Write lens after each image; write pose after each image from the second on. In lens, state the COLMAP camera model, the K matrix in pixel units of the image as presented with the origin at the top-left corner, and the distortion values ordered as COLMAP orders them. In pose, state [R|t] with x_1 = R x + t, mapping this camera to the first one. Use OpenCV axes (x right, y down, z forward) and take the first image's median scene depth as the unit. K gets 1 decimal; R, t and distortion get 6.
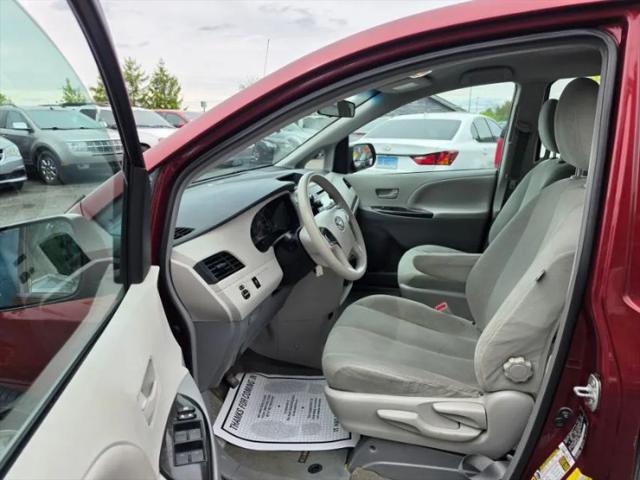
lens RADIAL K [[444.5, 0, 319.5], [0, 444.5, 252.5], [0, 0, 1]] dist [0.088160, -0.123282]
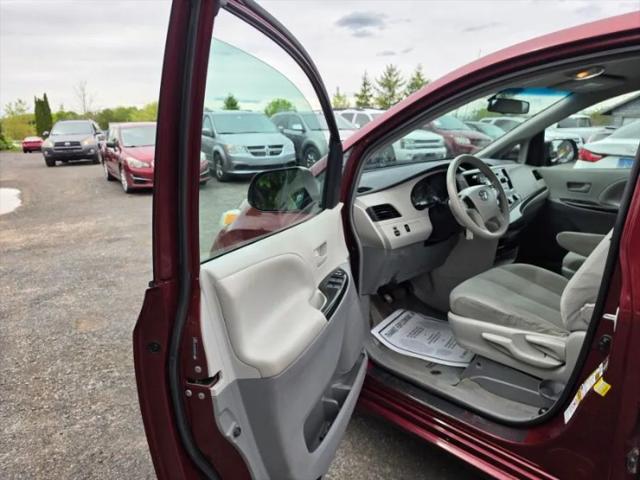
lens RADIAL K [[444.5, 0, 319.5], [0, 444.5, 252.5], [0, 0, 1]] dist [0.088160, -0.123282]
pose [[0.865062, 0.136051, -0.482864, 0.252446], [-0.137668, 0.989952, 0.032292, 0.107287], [0.482405, 0.038540, 0.875100, -0.323707]]
